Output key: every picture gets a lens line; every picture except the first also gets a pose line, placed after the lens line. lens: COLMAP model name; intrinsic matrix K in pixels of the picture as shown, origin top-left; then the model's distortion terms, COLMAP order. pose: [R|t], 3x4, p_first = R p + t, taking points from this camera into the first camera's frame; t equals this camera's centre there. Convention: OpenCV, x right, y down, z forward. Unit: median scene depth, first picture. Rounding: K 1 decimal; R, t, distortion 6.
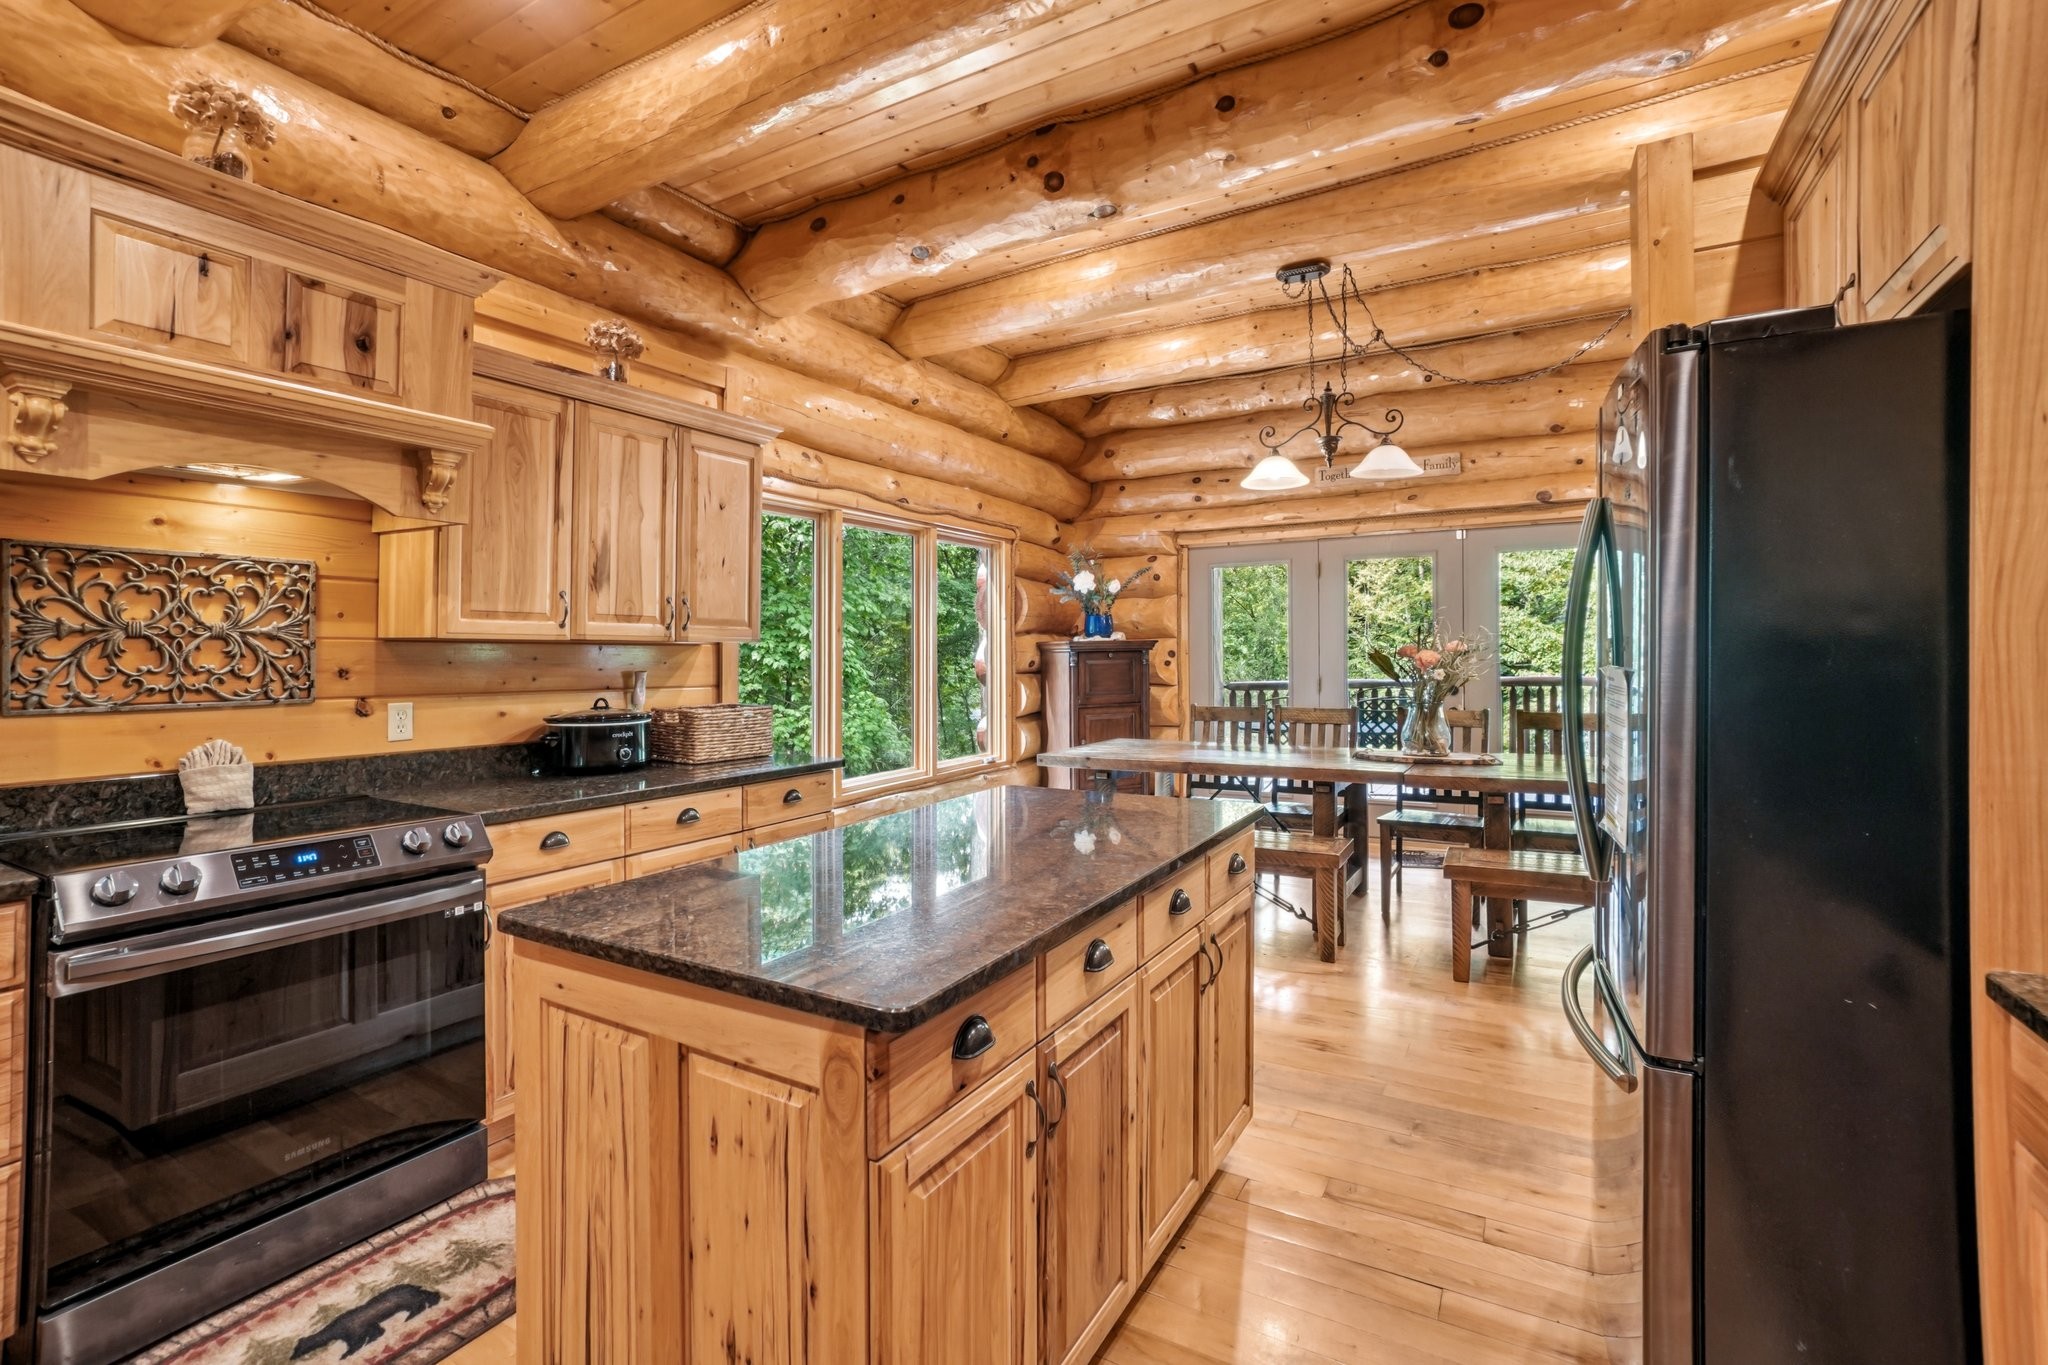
lens RADIAL K [[924.2, 0, 1027.0], [0, 924.2, 660.9], [0, 0, 1]] dist [0.003583, 0.000486]
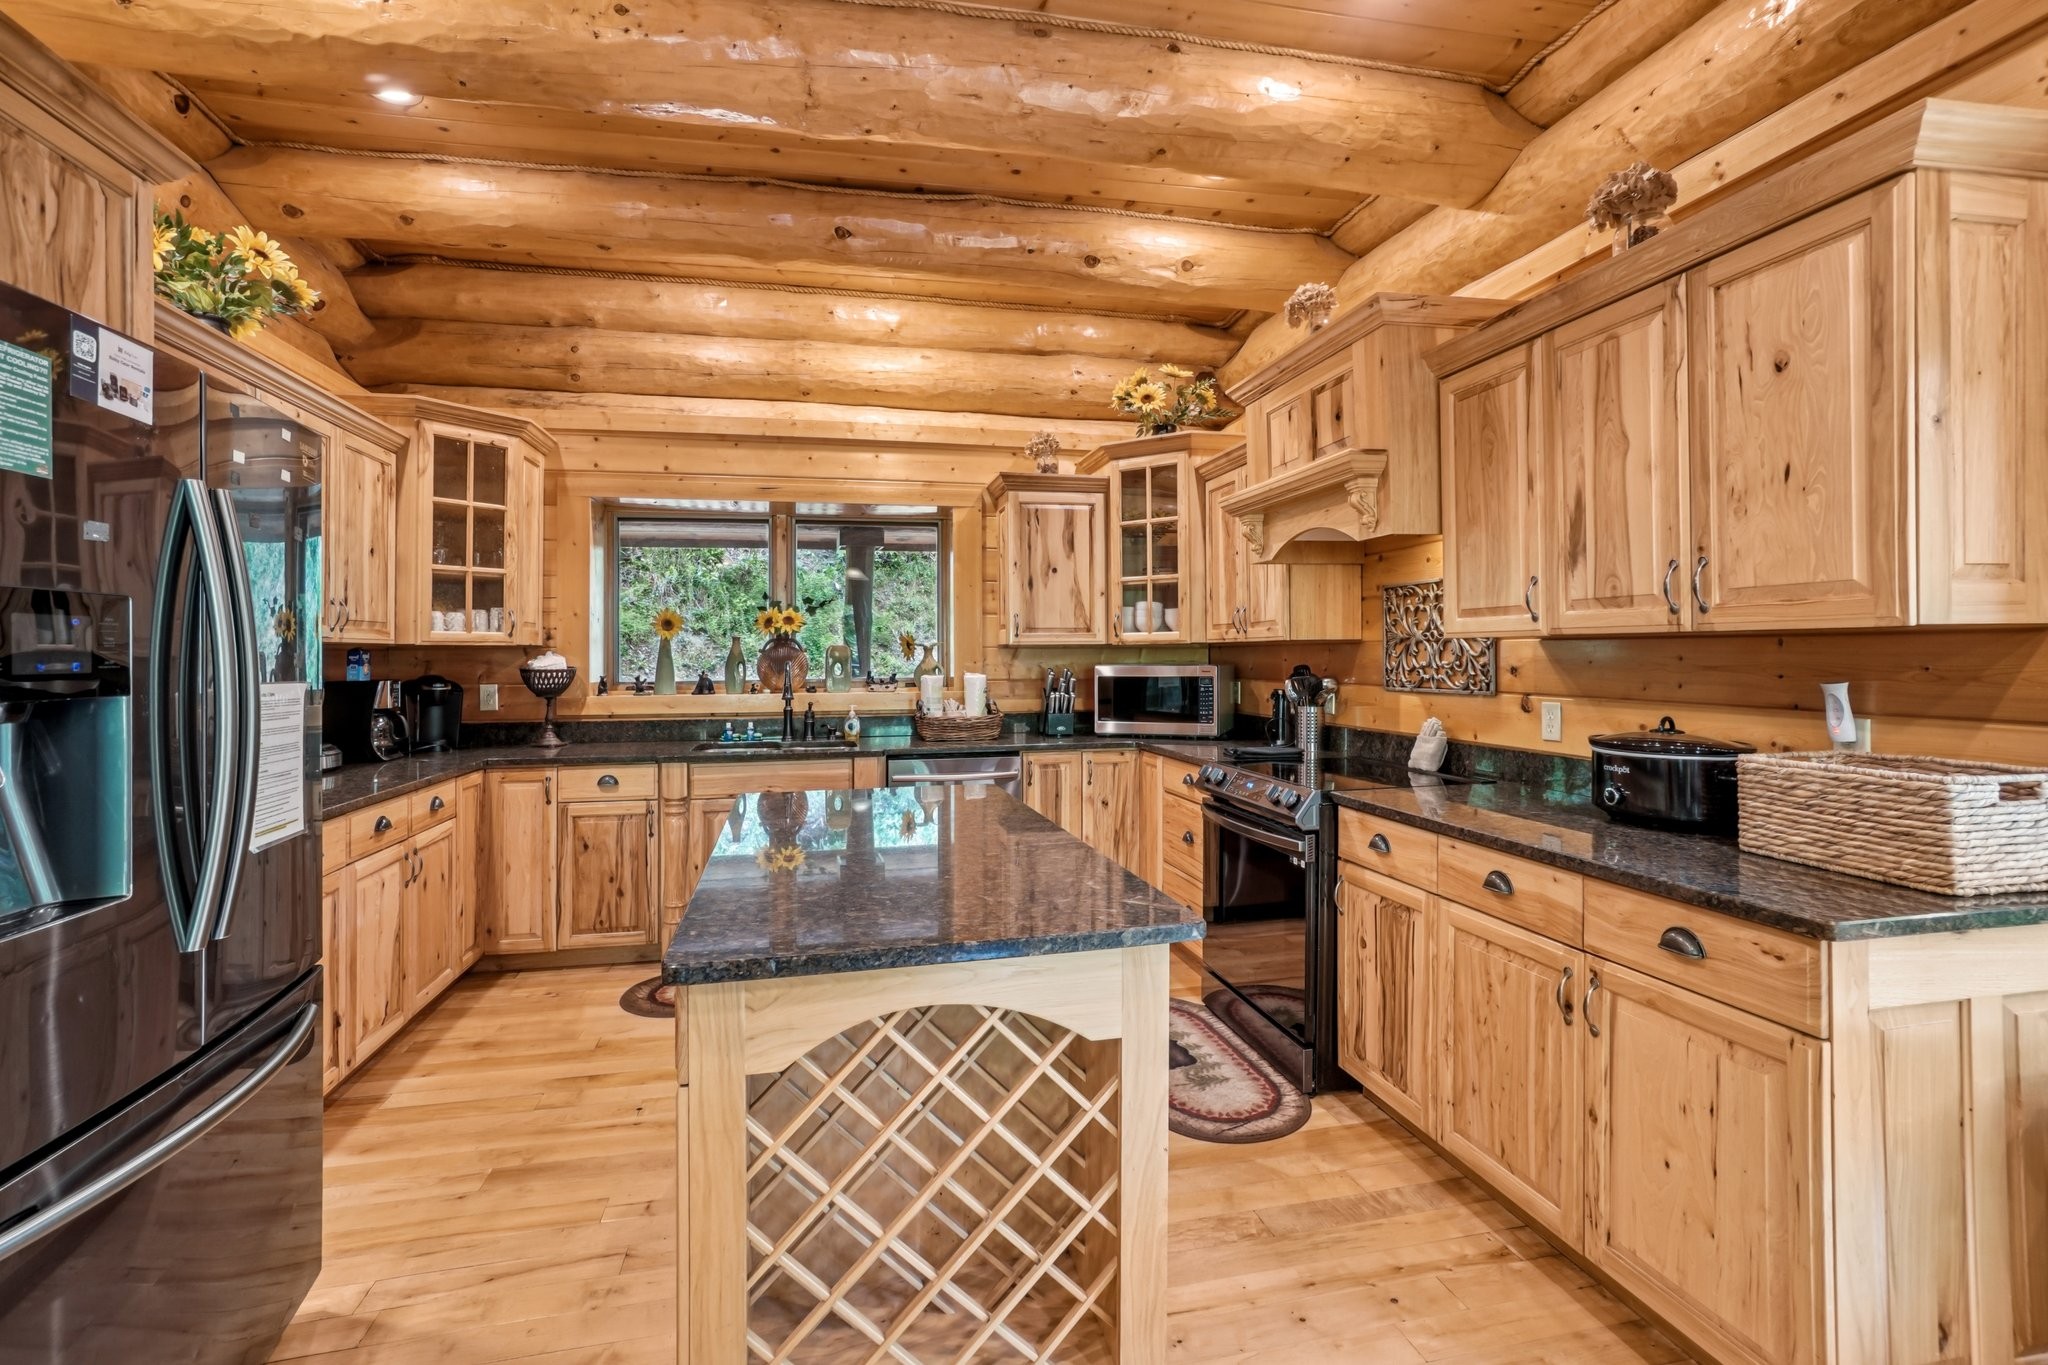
lens RADIAL K [[924.2, 0, 1018.3], [0, 924.2, 666.3], [0, 0, 1]] dist [0.003583, 0.000486]
pose [[-0.731278, 0.015930, -0.681894, 0.466743], [0.003720, 0.999806, 0.019367, -0.016326], [0.682070, 0.011626, -0.731195, 1.529041]]
